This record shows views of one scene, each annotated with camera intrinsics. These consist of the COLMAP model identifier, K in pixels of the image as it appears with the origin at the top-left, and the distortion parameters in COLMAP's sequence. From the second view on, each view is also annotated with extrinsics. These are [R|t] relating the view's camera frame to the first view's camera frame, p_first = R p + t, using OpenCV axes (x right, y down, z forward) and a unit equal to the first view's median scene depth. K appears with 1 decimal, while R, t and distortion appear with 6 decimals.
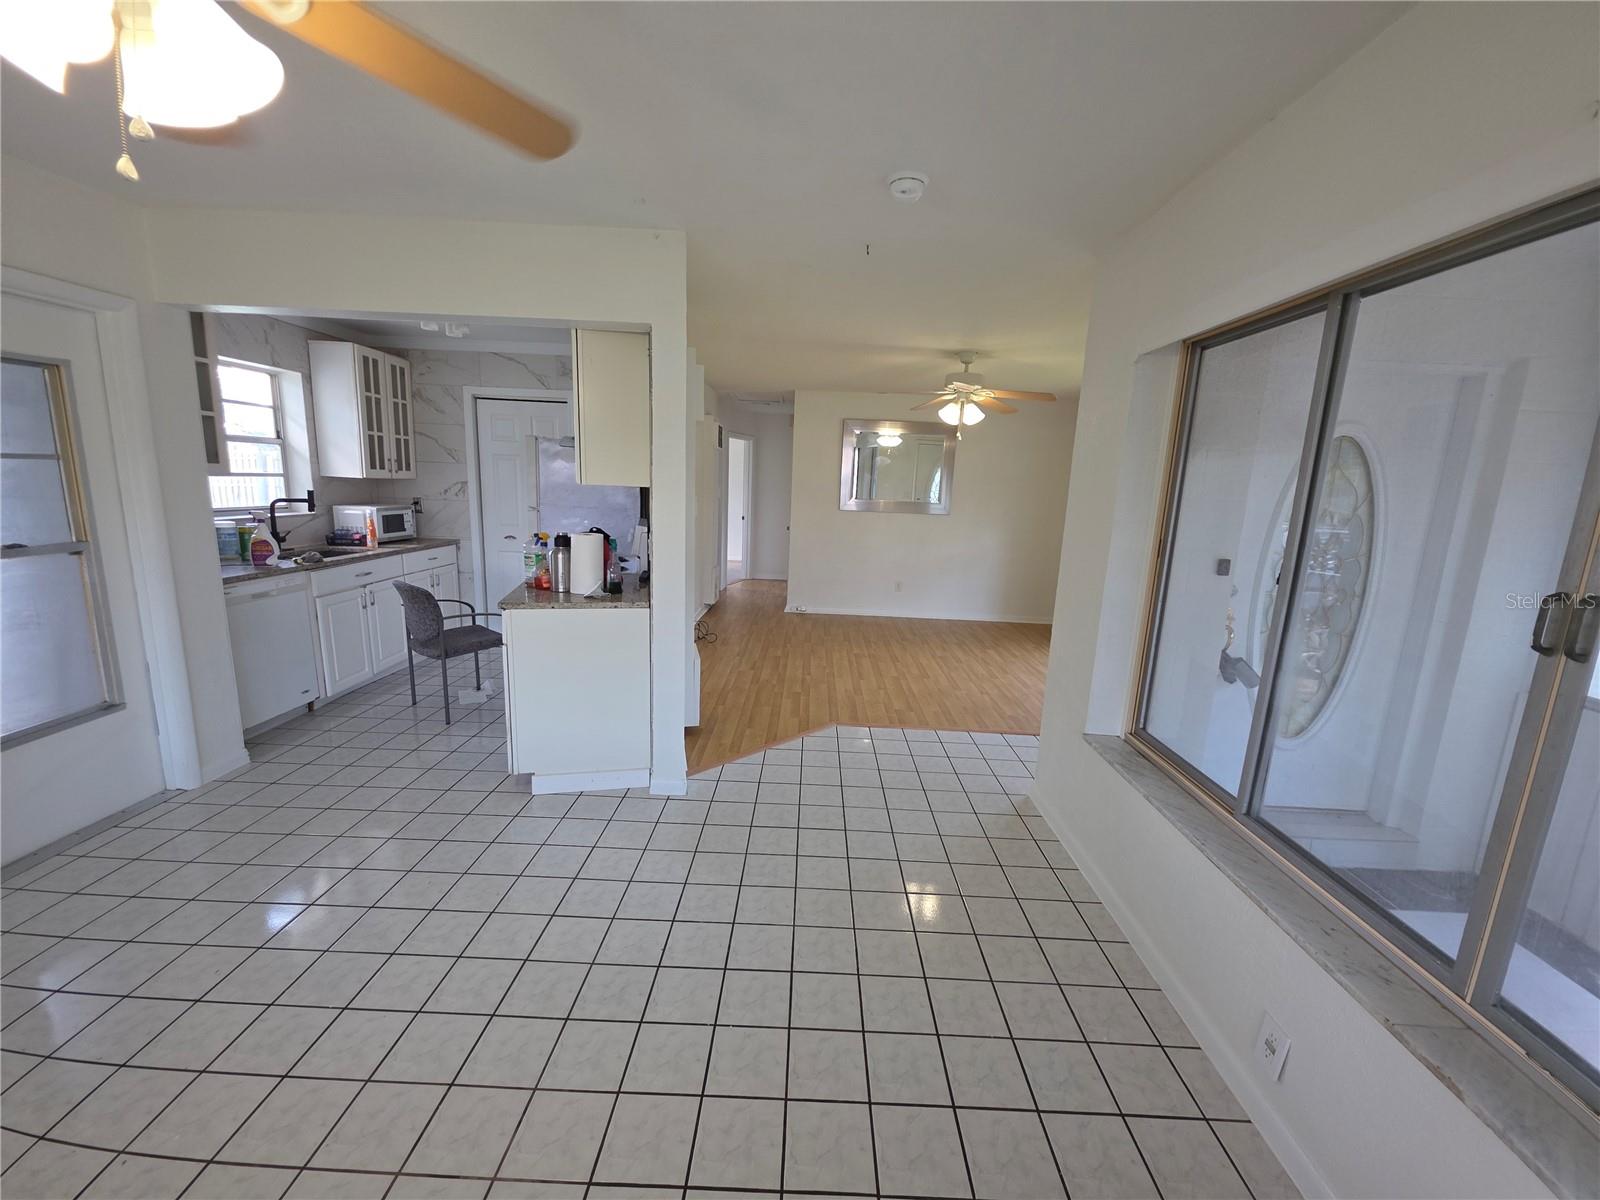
lens RADIAL K [[636.3, 0, 809.7], [0, 636.3, 600.5], [0, 0, 1]] dist [0.010110, -0.006852]
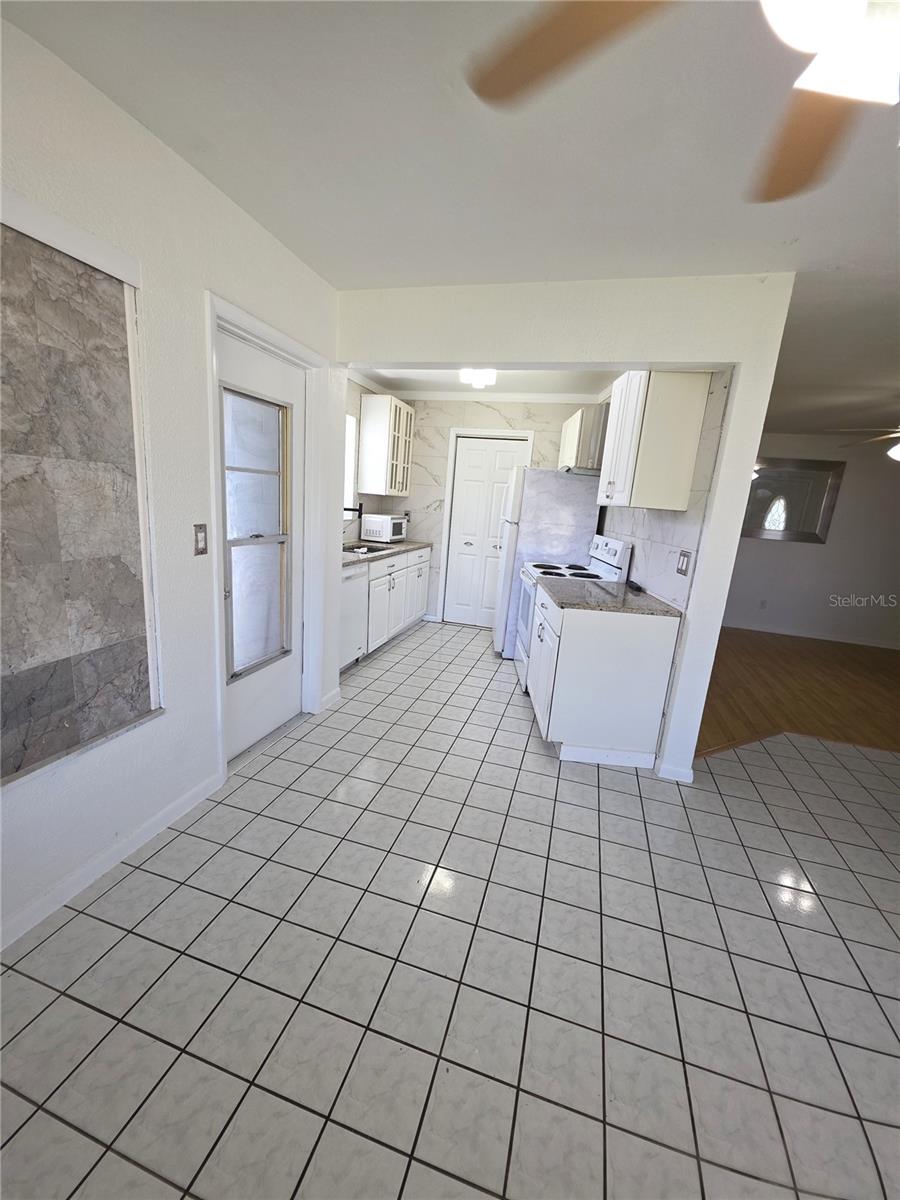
lens RADIAL K [[477.2, 0, 451.2], [0, 477.2, 605.8], [0, 0, 1]] dist [0.010110, -0.006852]
pose [[0.960603, 0.092468, -0.262090, -0.264088], [-0.086131, 0.995648, 0.035590, -0.002744], [0.264240, -0.011614, 0.964387, 0.040653]]
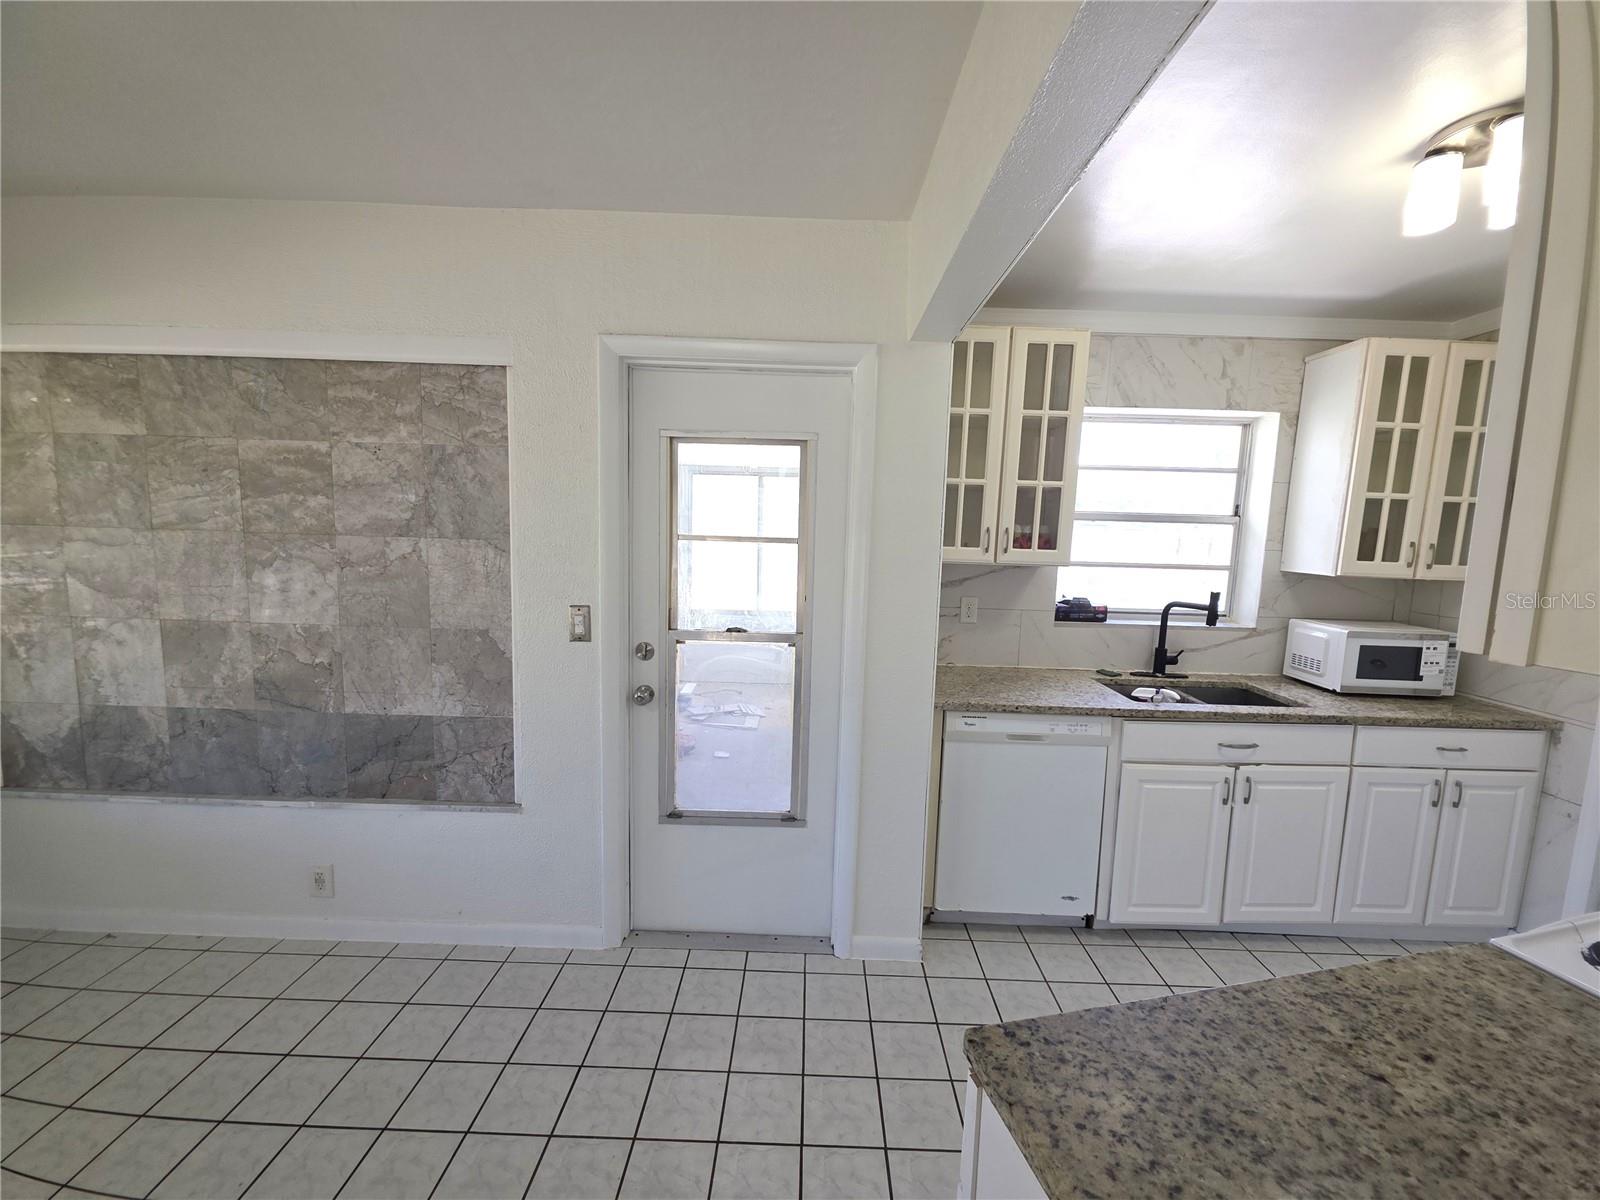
lens RADIAL K [[636.3, 0, 805.7], [0, 636.3, 602.5], [0, 0, 1]] dist [0.010110, -0.006852]
pose [[-0.002230, 0.071827, -0.997415, -0.134490], [-0.213239, 0.974442, 0.070650, -0.106630], [0.976997, 0.212845, 0.013143, 0.527214]]
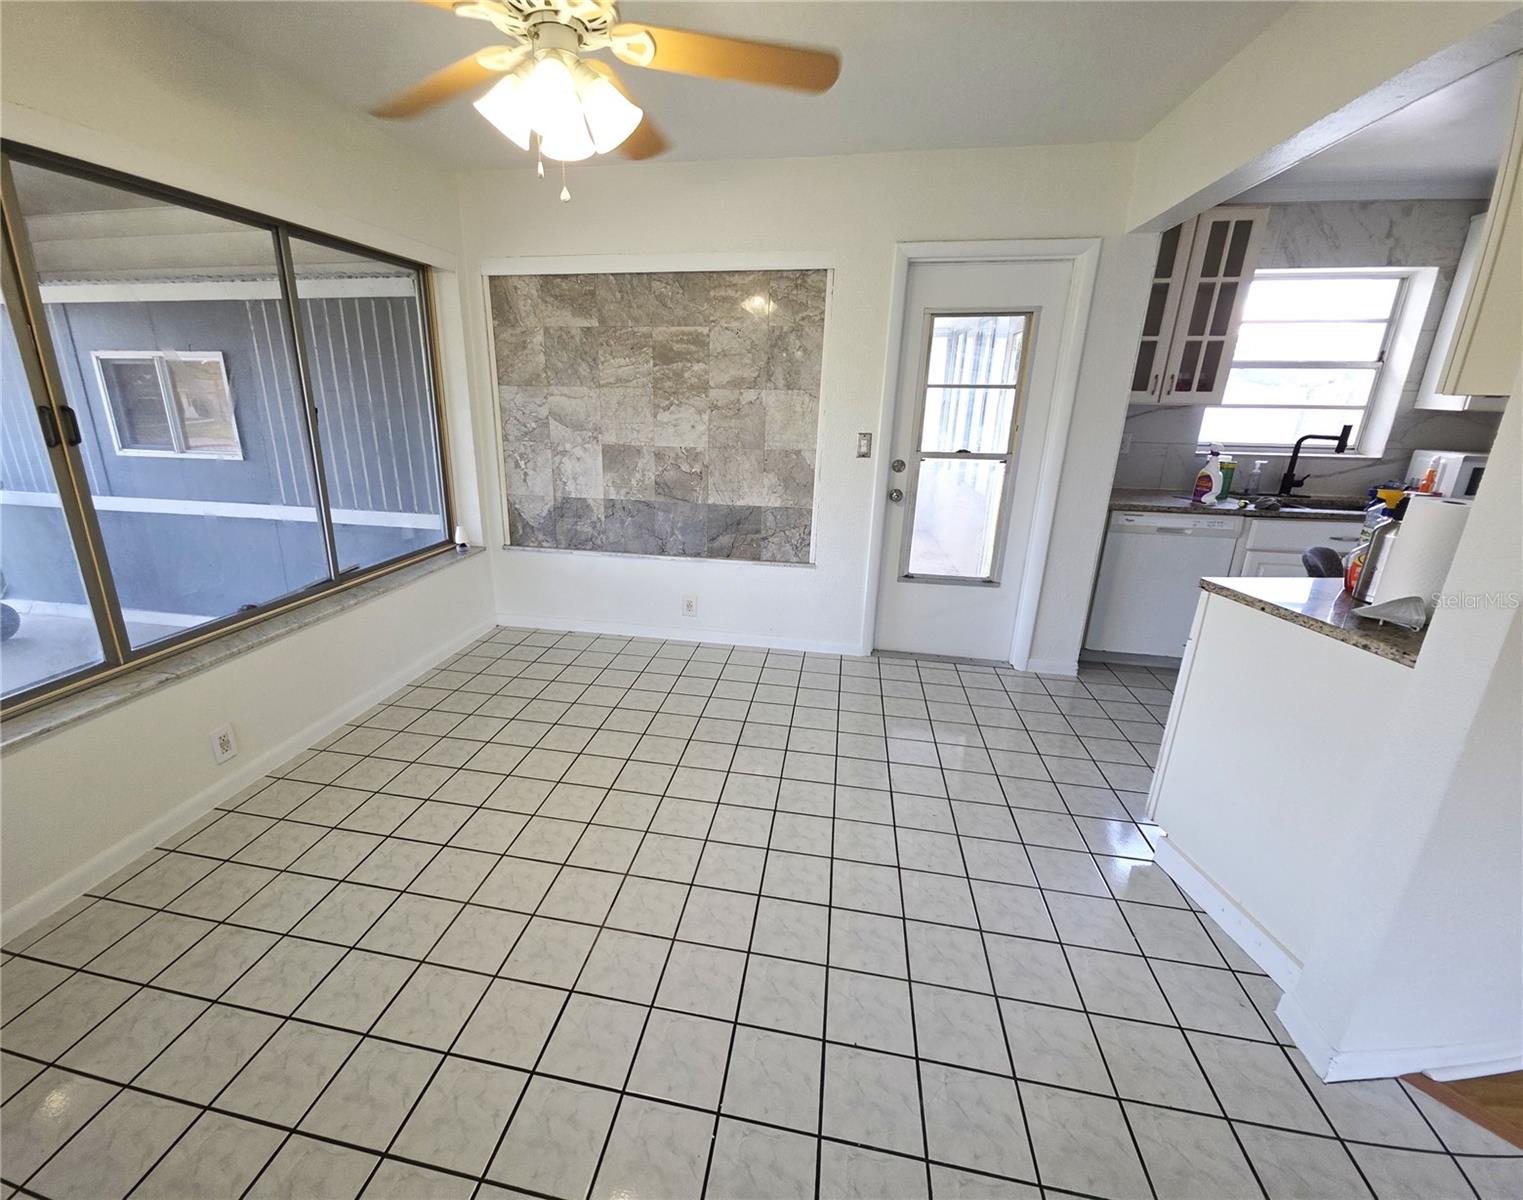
lens RADIAL K [[647.8, 0, 715.9], [0, 647.8, 593.4], [0, 0, 1]] dist [0.005666, -0.004623]
pose [[-0.191842, 0.248318, -0.949492, 0.158259], [-0.200188, 0.937221, 0.285556, -0.044246], [0.960792, 0.244859, -0.130088, 0.356063]]
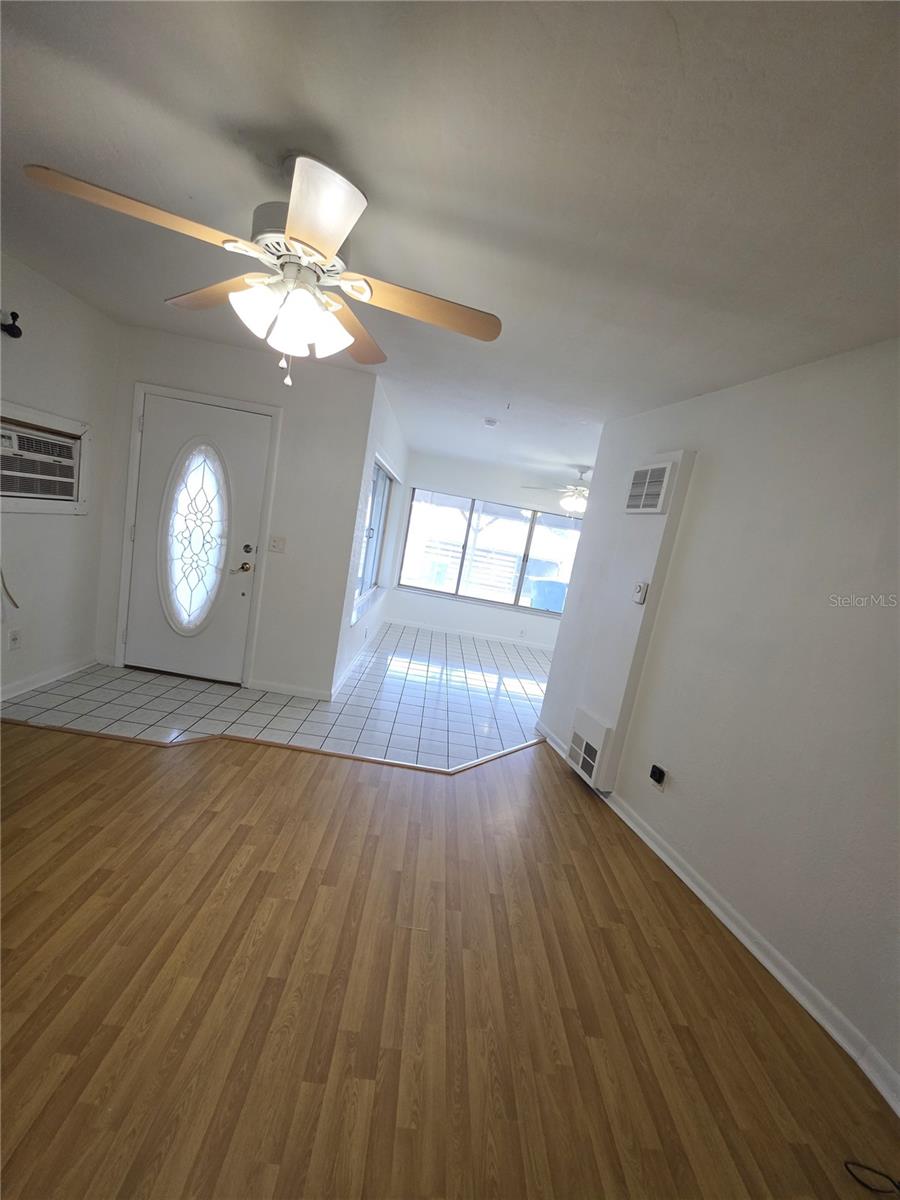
lens RADIAL K [[477.2, 0, 449.9], [0, 477.2, 603.4], [0, 0, 1]] dist [0.010110, -0.006852]
pose [[-0.975706, -0.212858, -0.051851, 0.113480], [-0.218116, 0.921607, 0.321037, -0.246450], [-0.020549, 0.324547, -0.945646, 1.370633]]
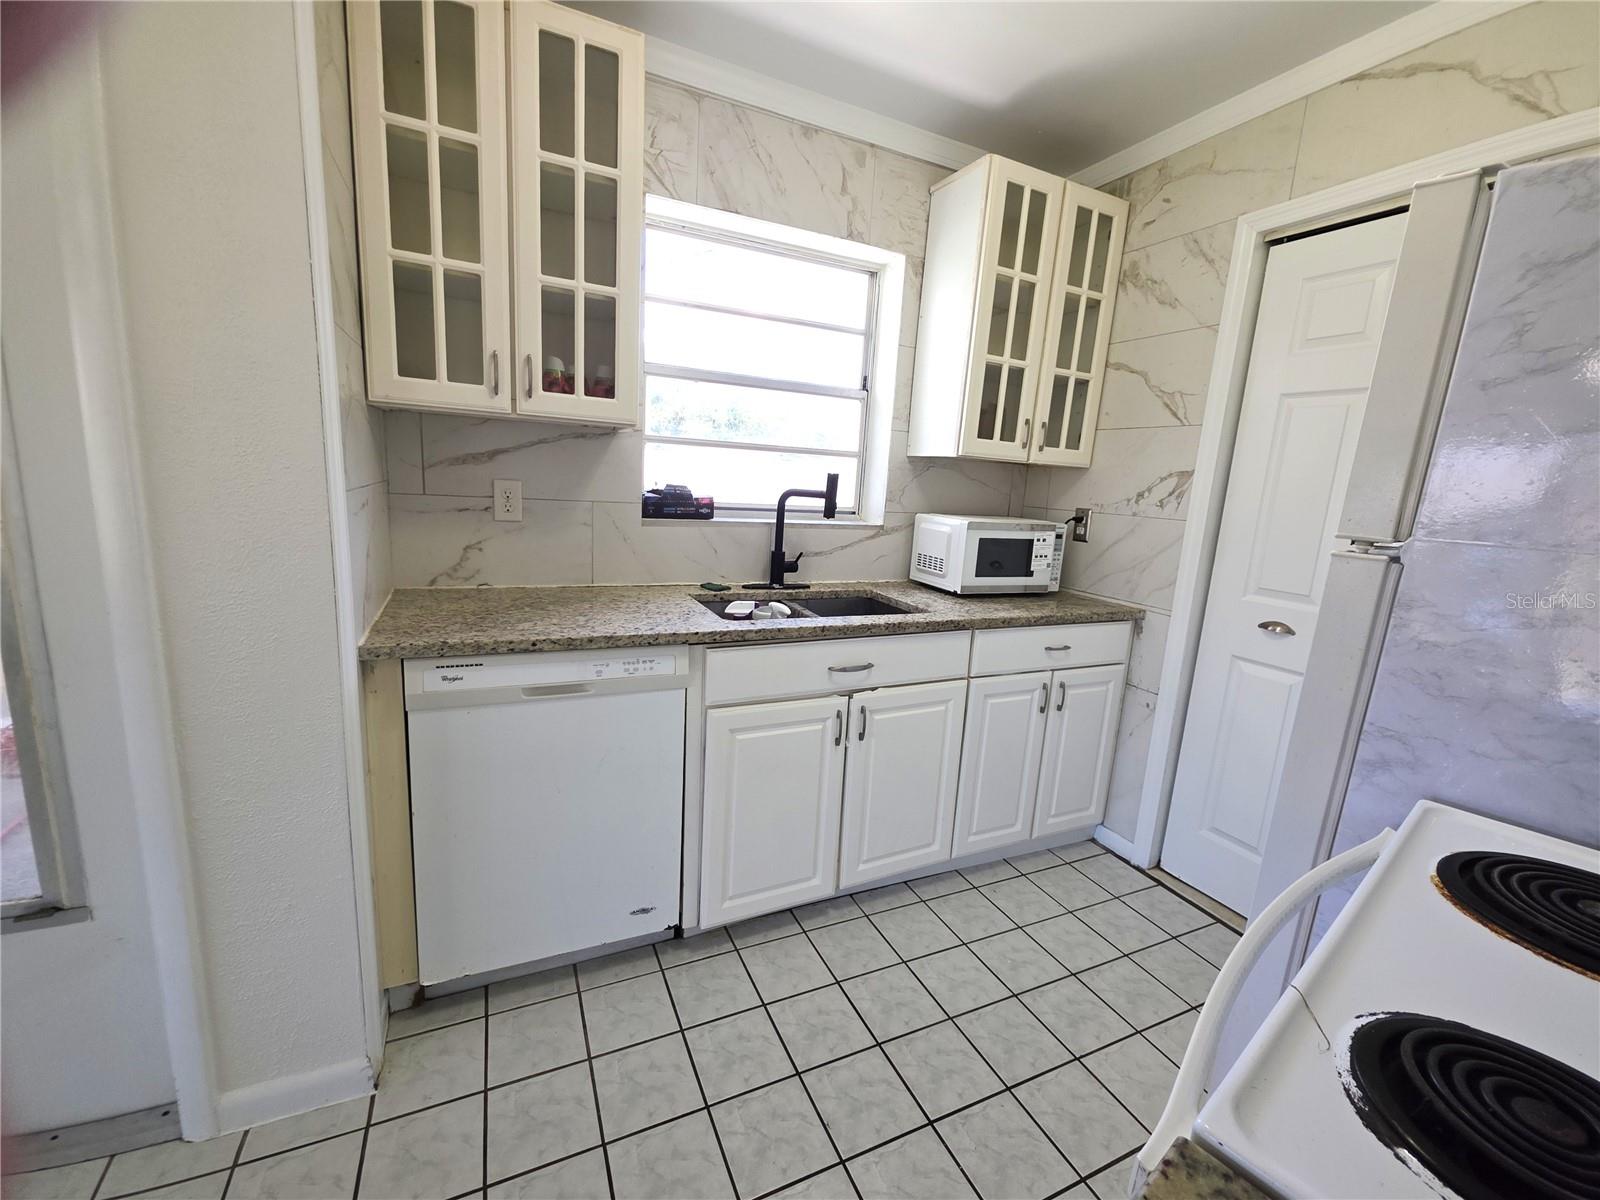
lens RADIAL K [[636.3, 0, 805.6], [0, 636.3, 601.7], [0, 0, 1]] dist [0.010110, -0.006852]
pose [[0.424462, 0.152622, -0.892490, -0.302006], [-0.206025, 0.976115, 0.068938, -0.093778], [0.881695, 0.154613, 0.445768, 0.686973]]
